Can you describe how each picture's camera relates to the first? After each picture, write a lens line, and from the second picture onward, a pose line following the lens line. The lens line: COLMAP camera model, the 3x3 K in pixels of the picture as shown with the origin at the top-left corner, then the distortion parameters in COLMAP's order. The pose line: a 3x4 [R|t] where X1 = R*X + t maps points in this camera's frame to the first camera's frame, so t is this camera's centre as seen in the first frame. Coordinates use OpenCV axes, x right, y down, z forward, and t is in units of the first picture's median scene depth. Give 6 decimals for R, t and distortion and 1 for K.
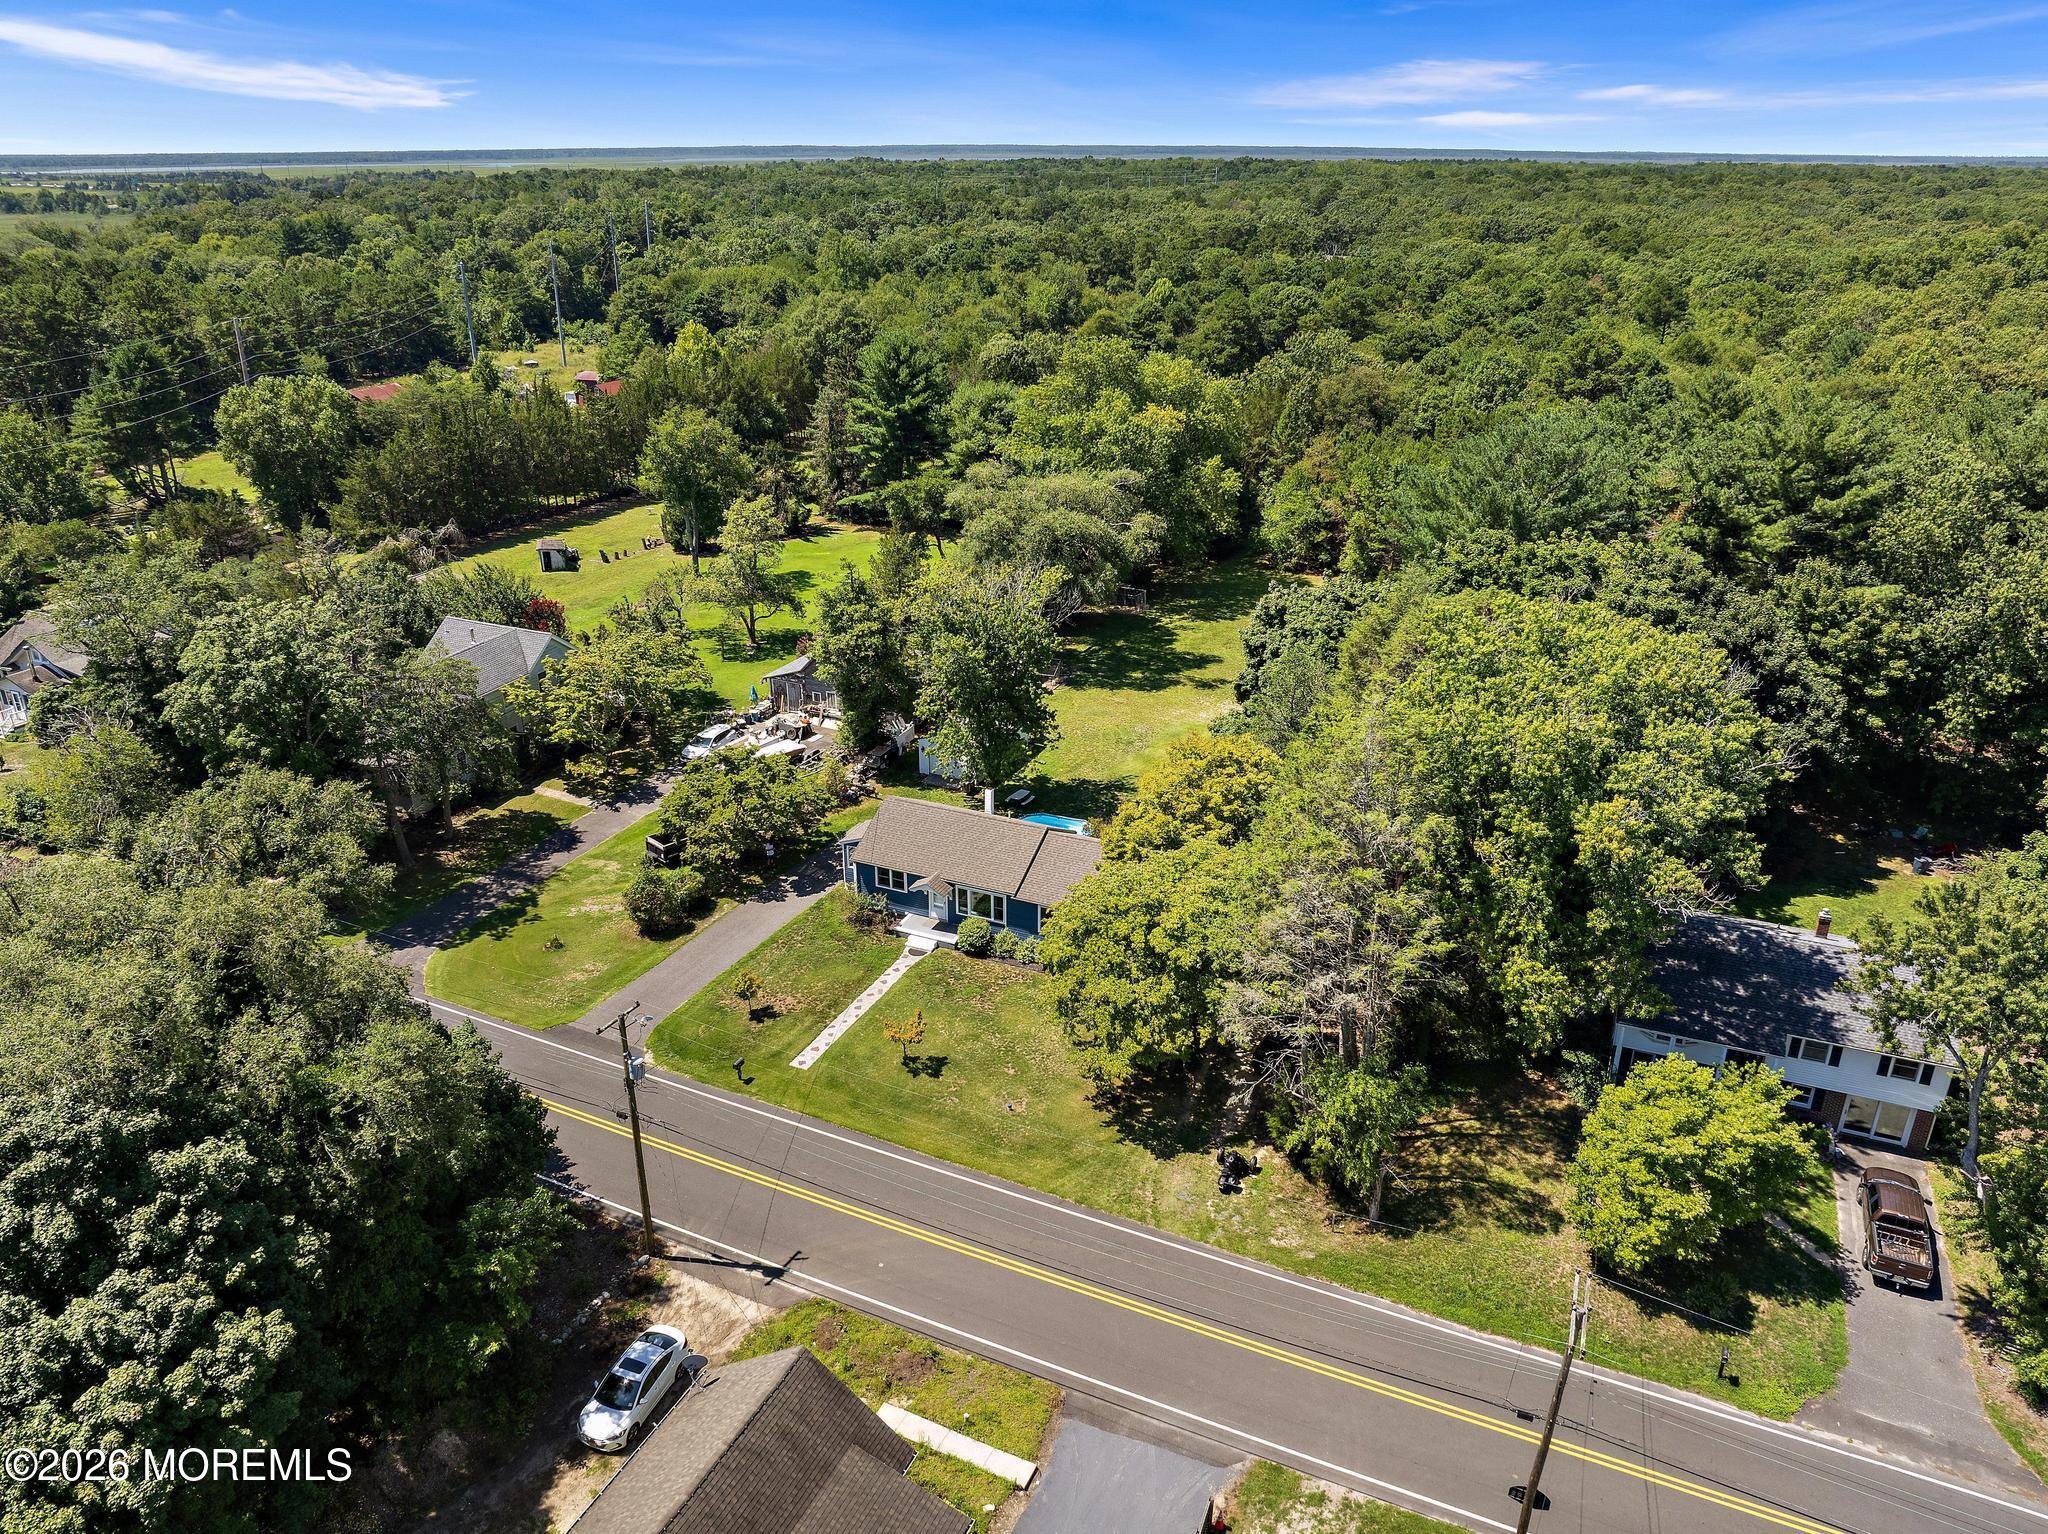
lens RADIAL K [[1446.5, 0, 1030.4], [0, 1446.5, 764.9], [0, 0, 1]] dist [-0.036194, 0.000564]
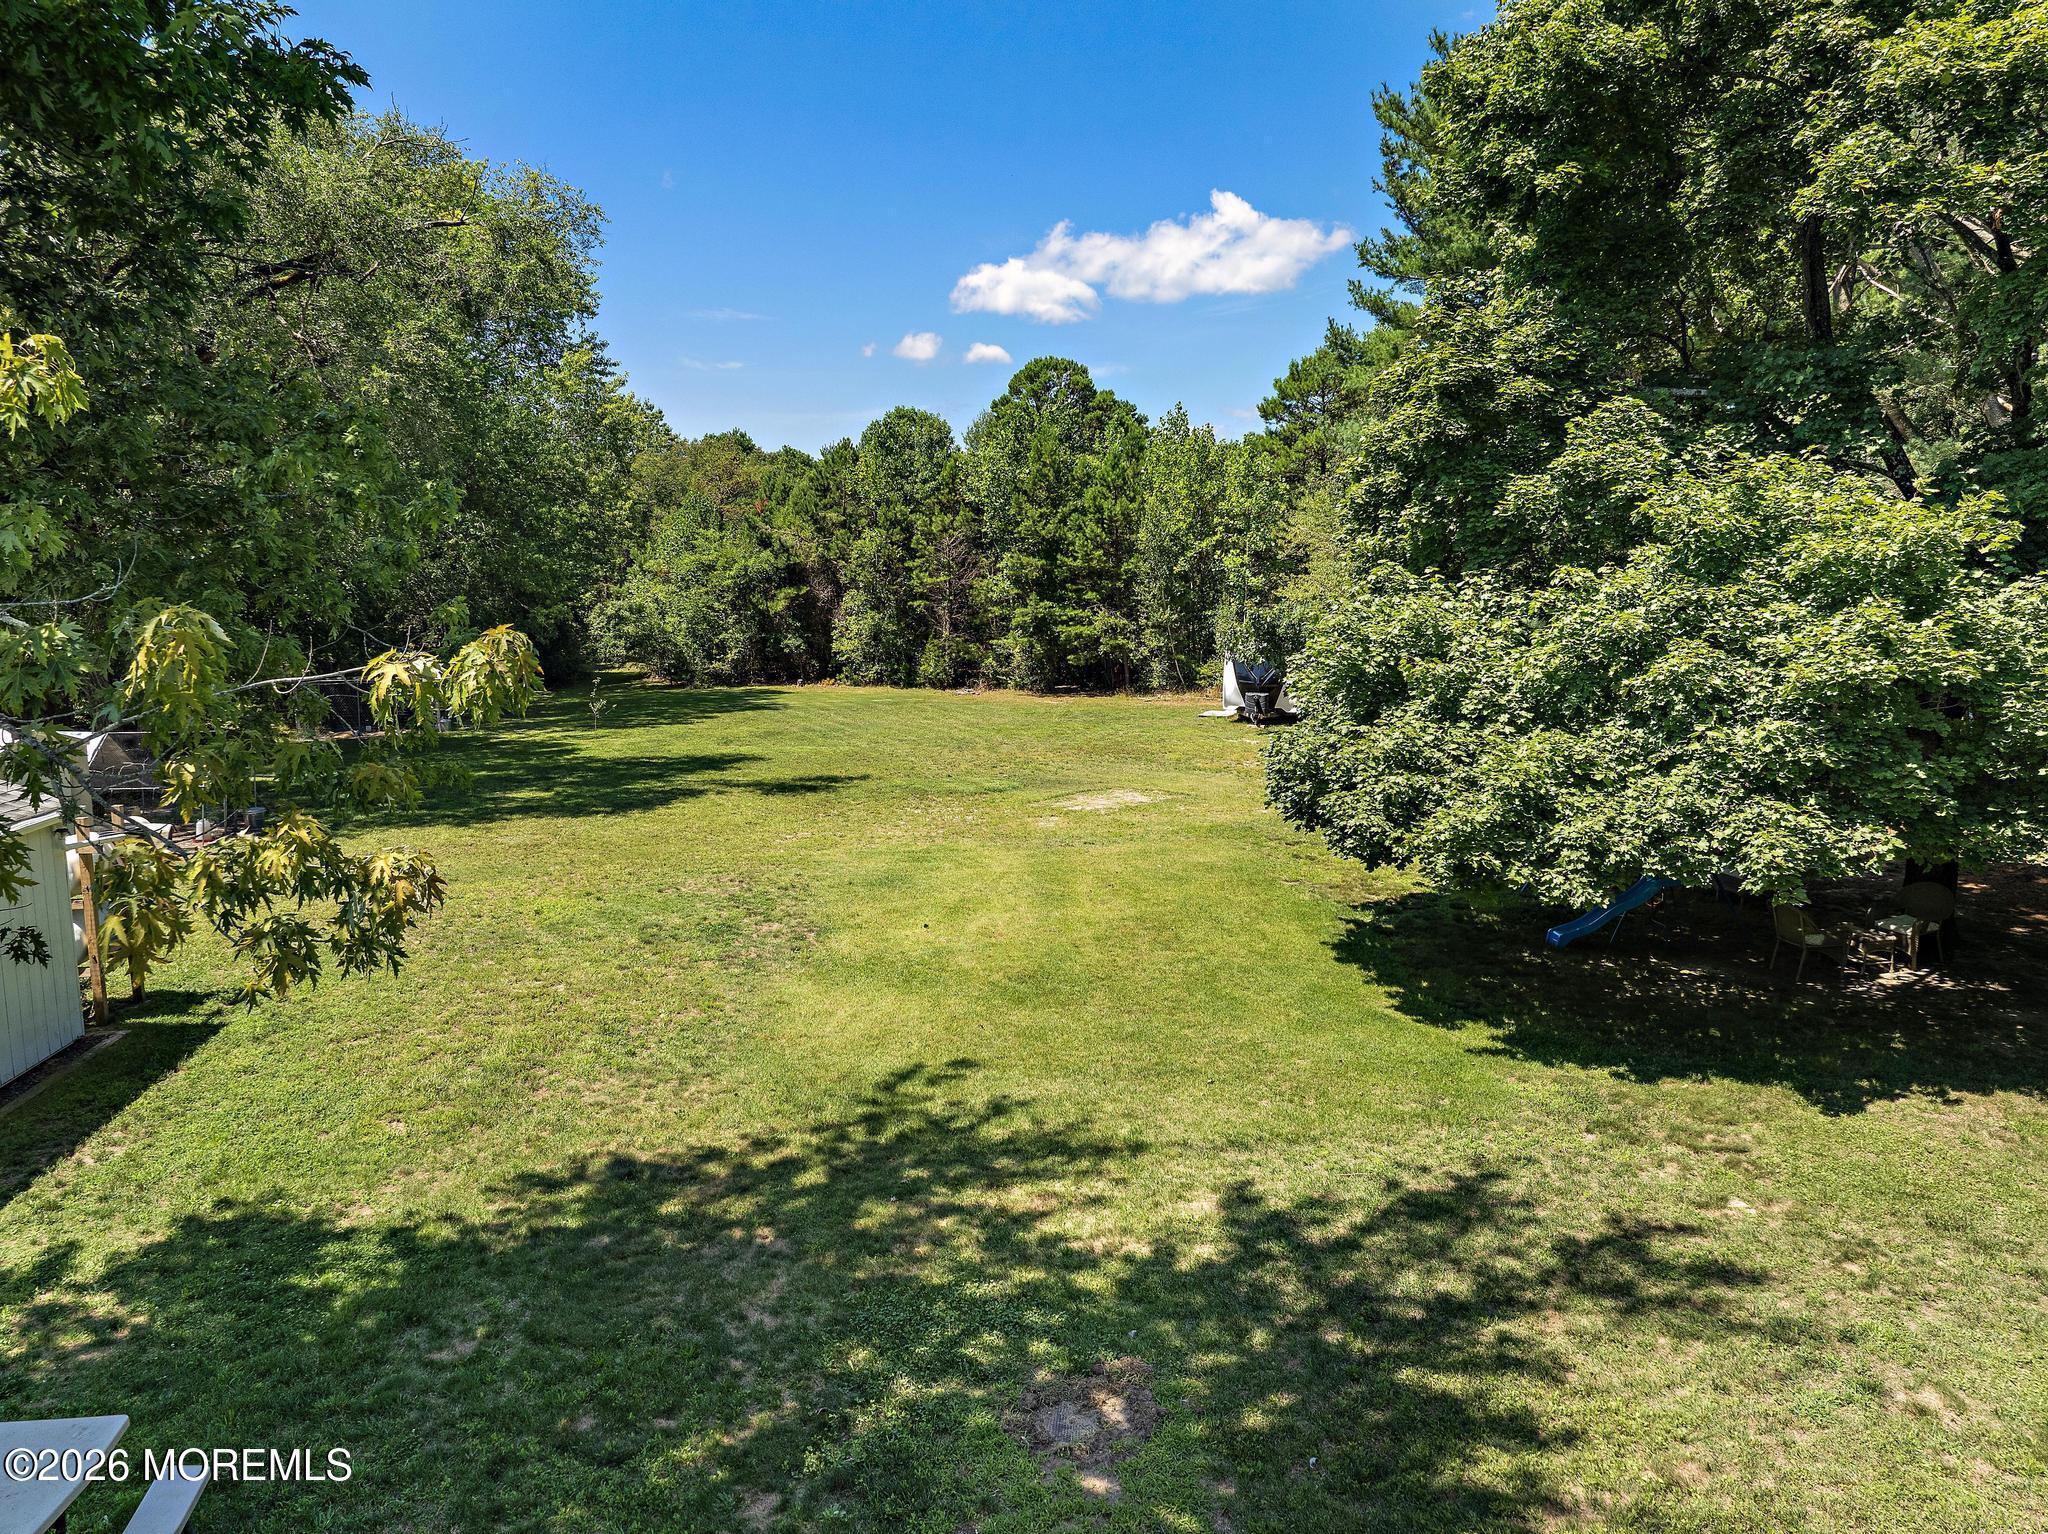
lens RADIAL K [[1436.7, 0, 1031.2], [0, 1436.7, 763.6], [0, 0, 1]] dist [-0.007151, -0.071959]
pose [[0.829446, -0.079291, 0.552930, 0.002016], [0.222544, 0.954830, -0.196913, 0.013371], [-0.512341, 0.286380, 0.809626, 1.134791]]
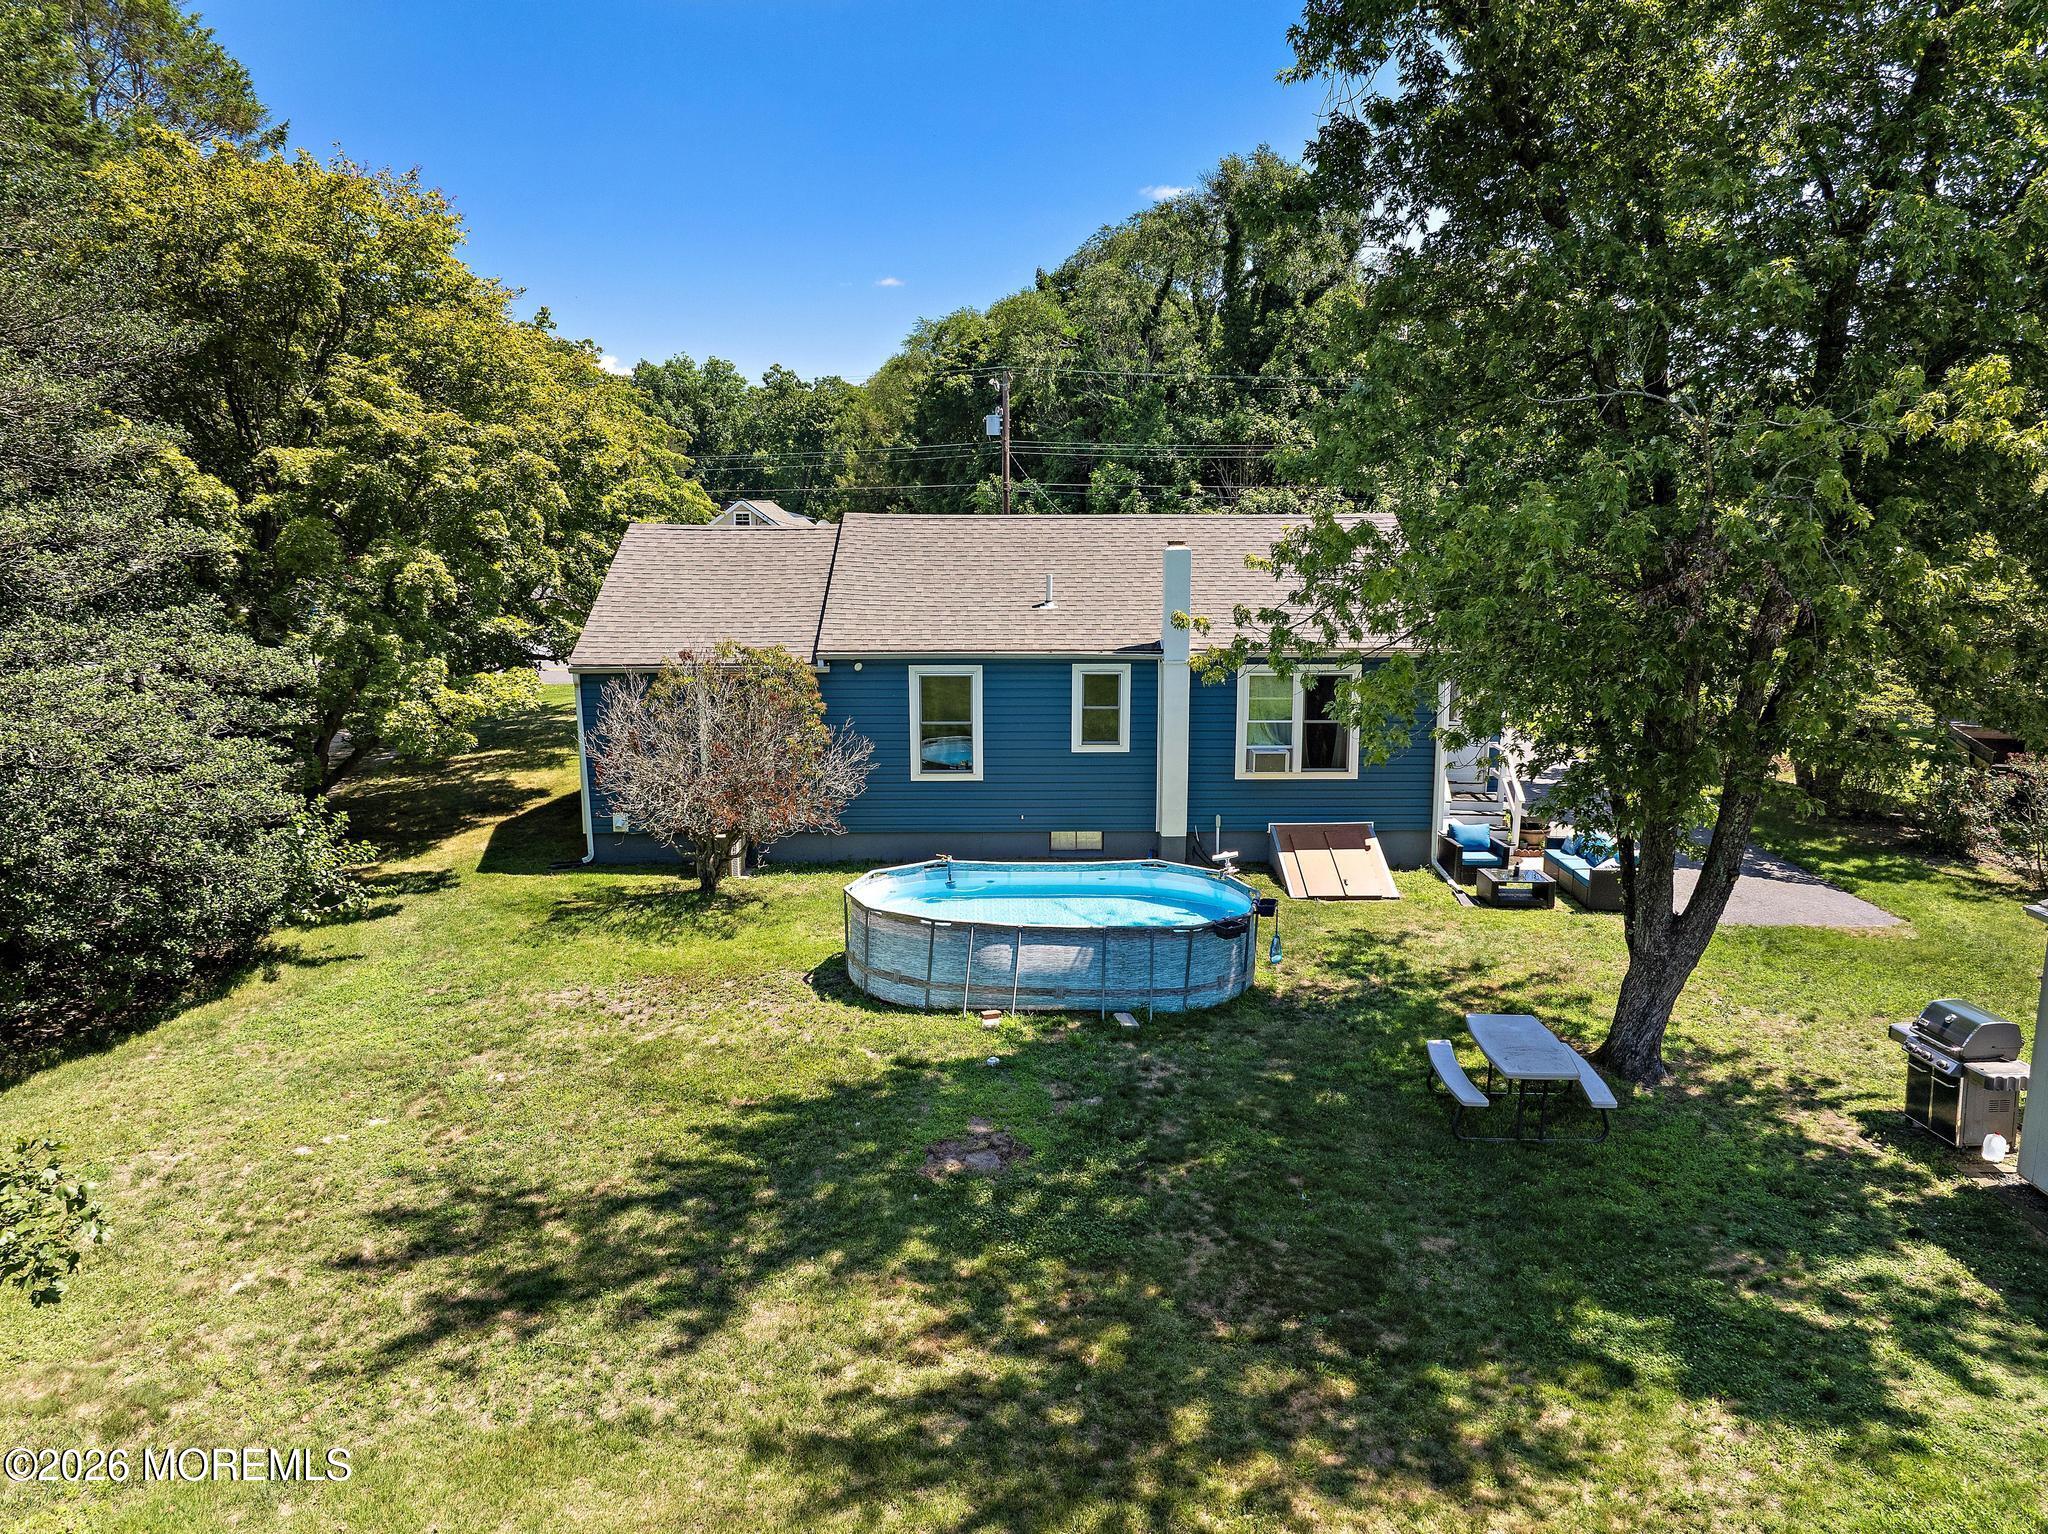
lens RADIAL K [[1446.5, 0, 1030.4], [0, 1446.5, 764.9], [0, 0, 1]] dist [-0.036194, 0.000564]
pose [[-0.901035, 0.058727, -0.429752, 0.122022], [-0.180626, 0.849991, 0.494862, -0.082924], [0.394347, 0.523513, -0.755265, 1.335481]]
